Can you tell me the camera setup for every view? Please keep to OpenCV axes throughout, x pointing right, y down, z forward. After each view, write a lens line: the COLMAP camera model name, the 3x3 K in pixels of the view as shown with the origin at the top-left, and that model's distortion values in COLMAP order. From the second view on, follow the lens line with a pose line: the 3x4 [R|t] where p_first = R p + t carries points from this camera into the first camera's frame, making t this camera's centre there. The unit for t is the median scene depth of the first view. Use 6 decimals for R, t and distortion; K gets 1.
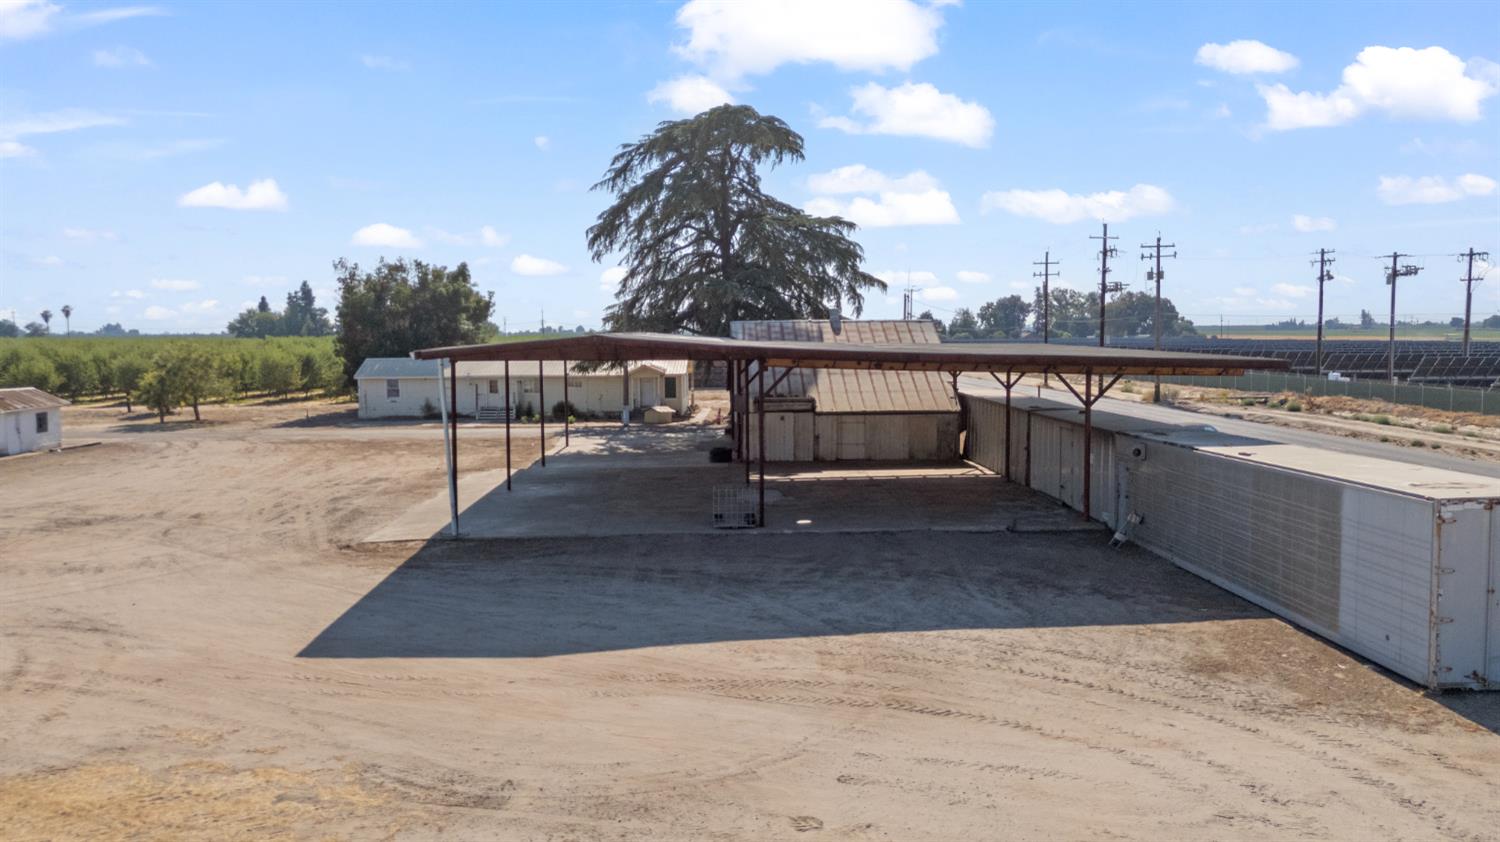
lens RADIAL K [[1116.4, 0, 751.8], [0, 1116.4, 425.6], [0, 0, 1]] dist [0.071282, -0.069555]
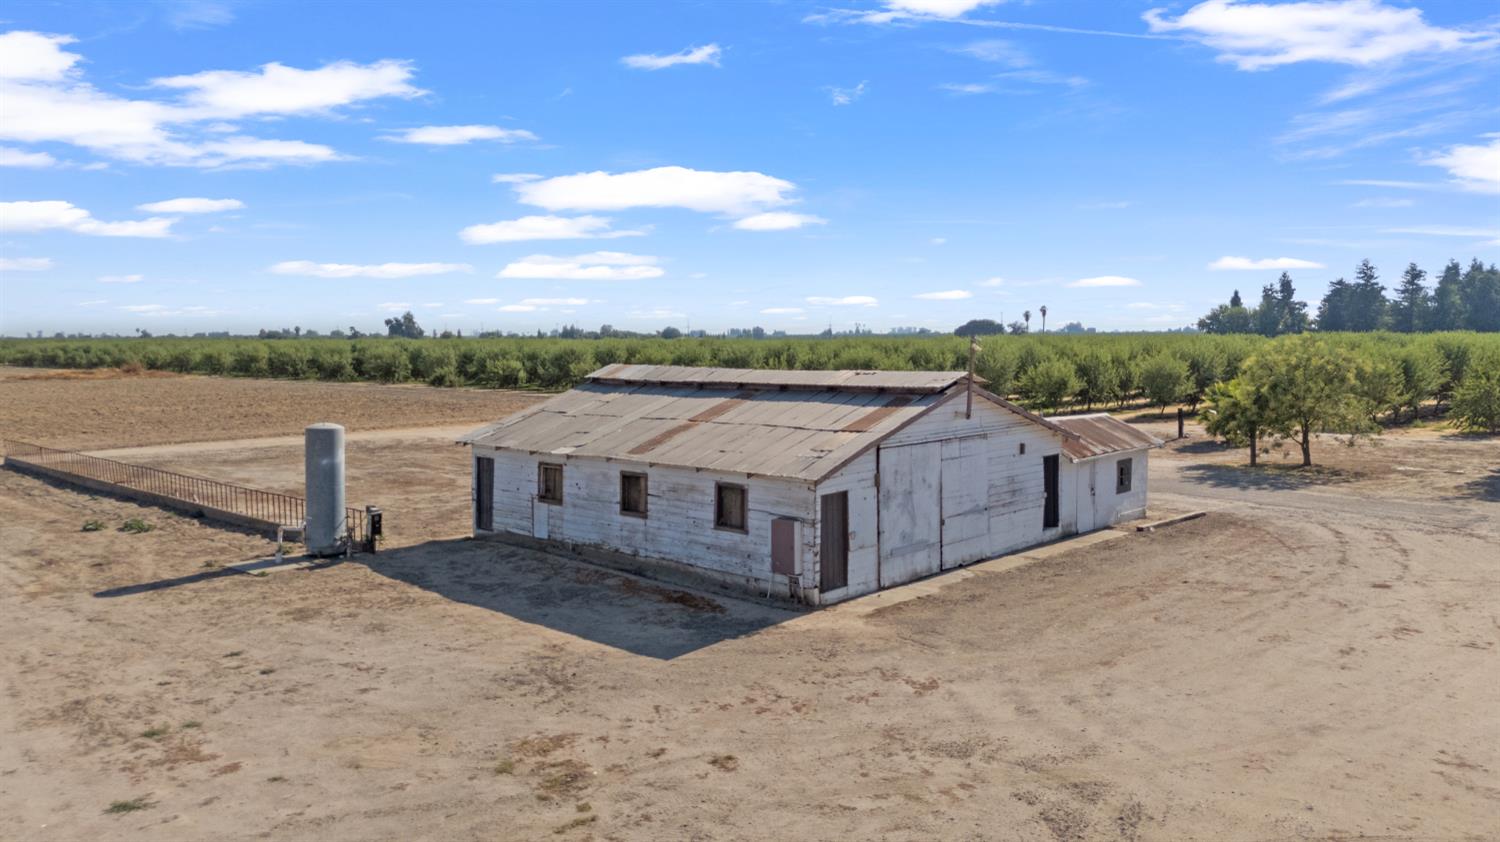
lens RADIAL K [[1116.4, 0, 751.8], [0, 1116.4, 425.6], [0, 0, 1]] dist [0.071282, -0.069555]
pose [[0.703804, 0.059758, -0.707877, -0.181907], [-0.058103, 0.997959, 0.026477, -0.017046], [0.708014, 0.022495, 0.705840, 0.235058]]
